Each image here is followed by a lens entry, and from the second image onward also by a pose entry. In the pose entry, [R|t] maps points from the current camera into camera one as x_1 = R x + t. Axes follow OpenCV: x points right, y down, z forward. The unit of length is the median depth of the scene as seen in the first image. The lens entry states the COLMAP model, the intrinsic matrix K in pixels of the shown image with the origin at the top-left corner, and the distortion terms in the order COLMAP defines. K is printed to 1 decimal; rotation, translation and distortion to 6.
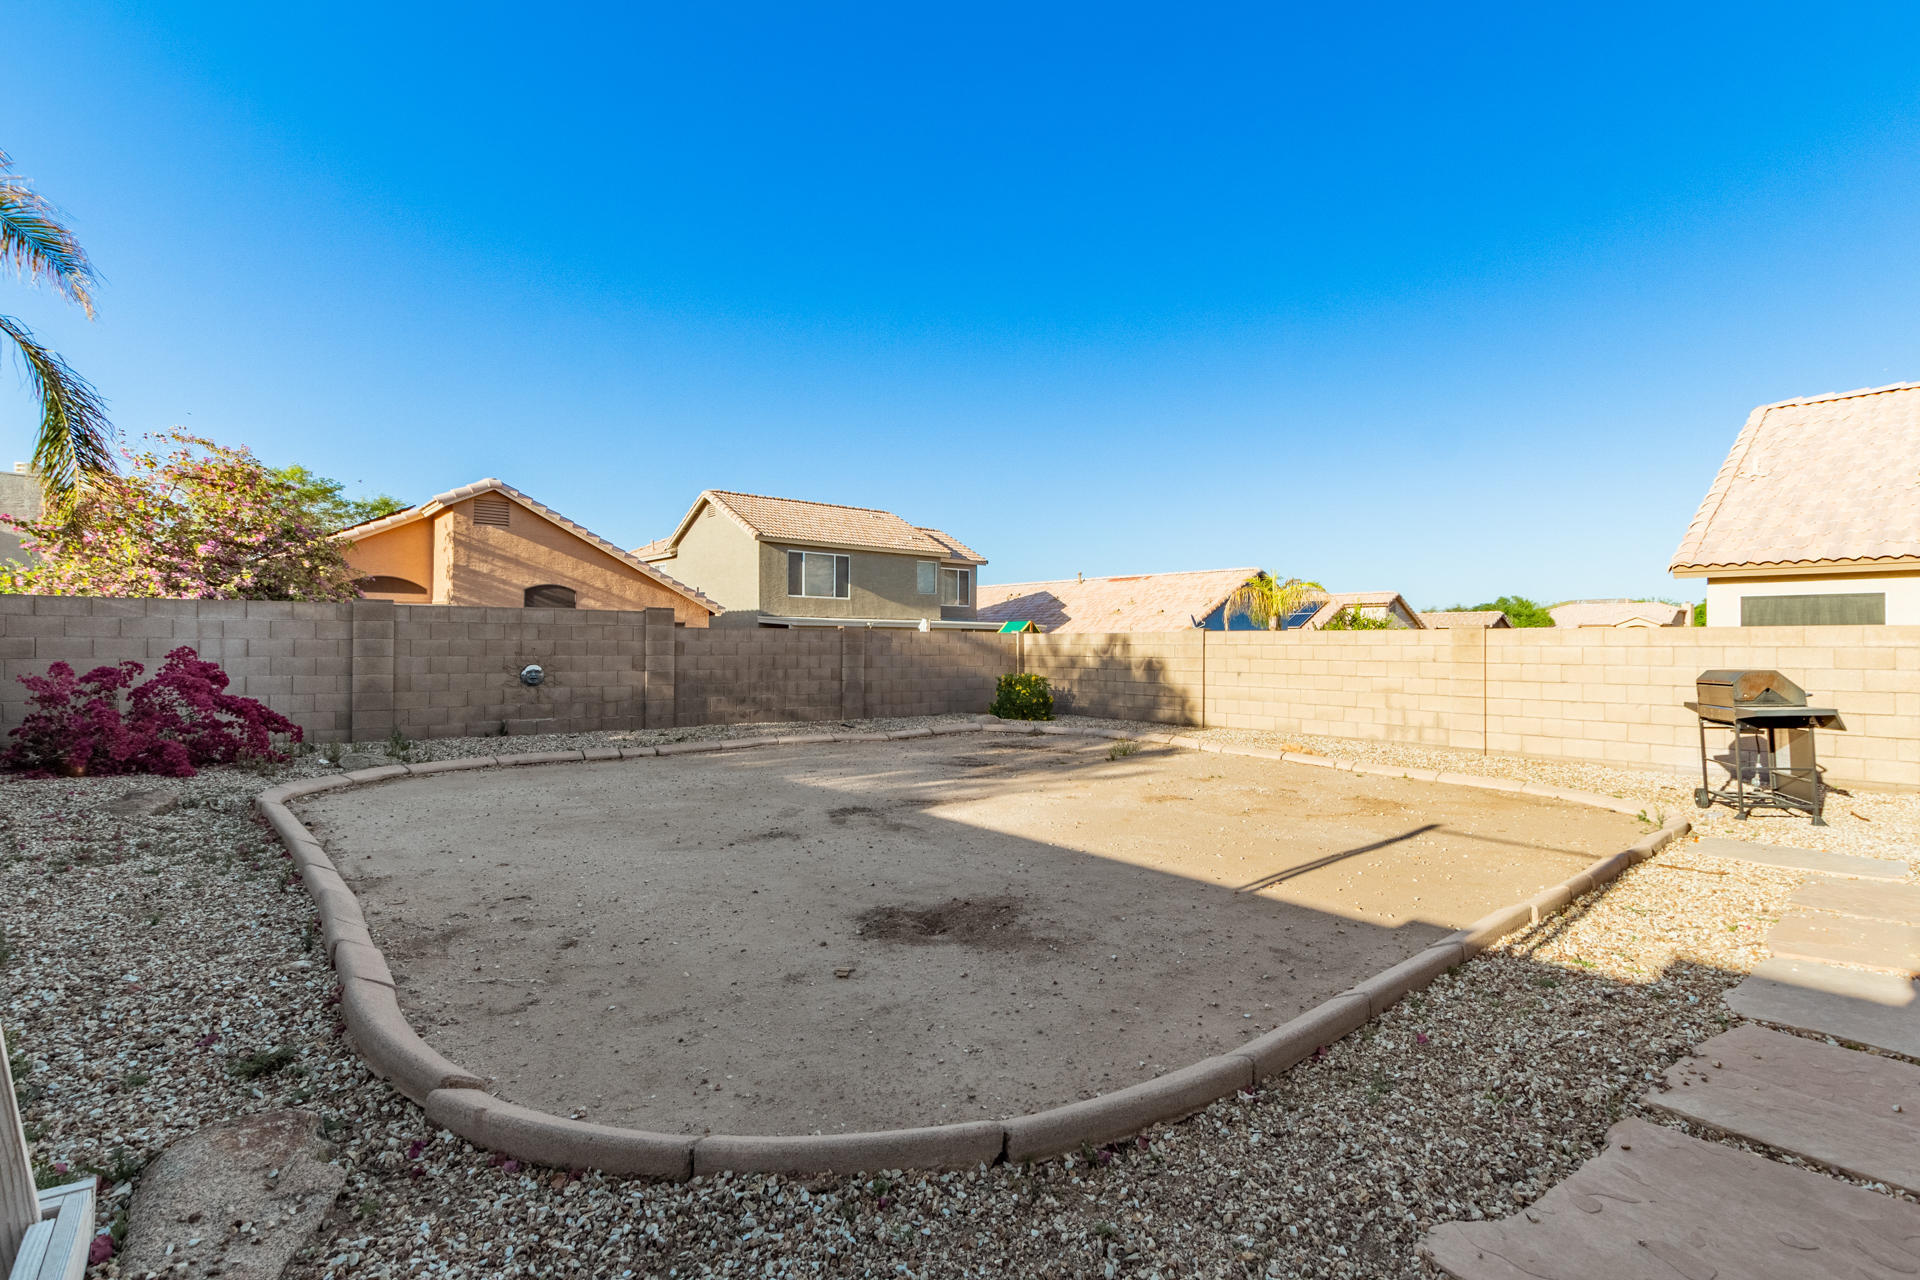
lens RADIAL K [[872.0, 0, 966.8], [0, 872.0, 648.5], [0, 0, 1]] dist [0.000141, 0.000150]
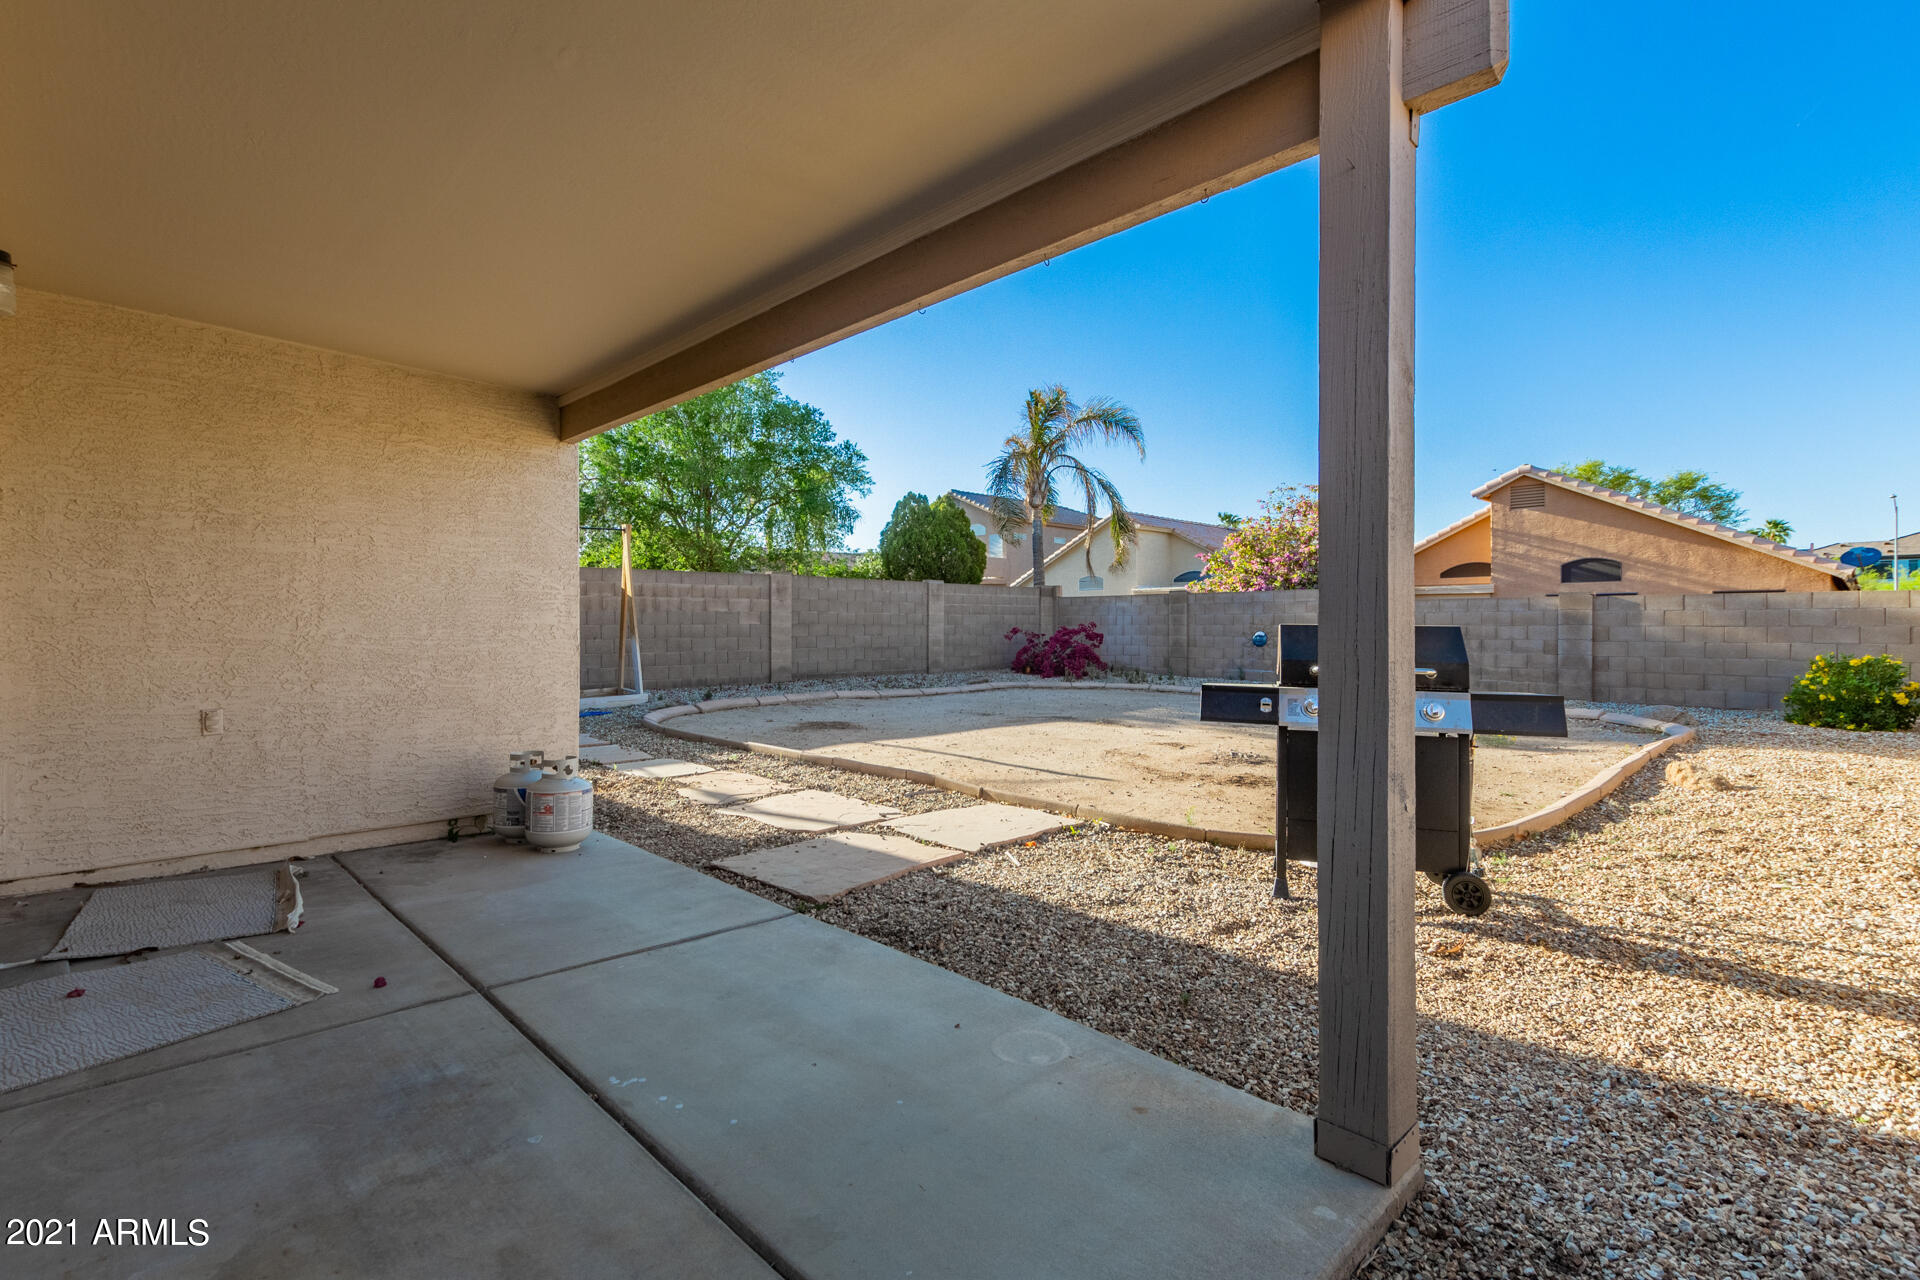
lens RADIAL K [[872.0, 0, 966.8], [0, 872.0, 648.5], [0, 0, 1]] dist [0.000141, 0.000150]
pose [[0.085092, 0.022421, -0.996121, 0.676748], [-0.004575, 0.999745, 0.022112, 0.013995], [0.996363, 0.002676, 0.085173, 0.334411]]
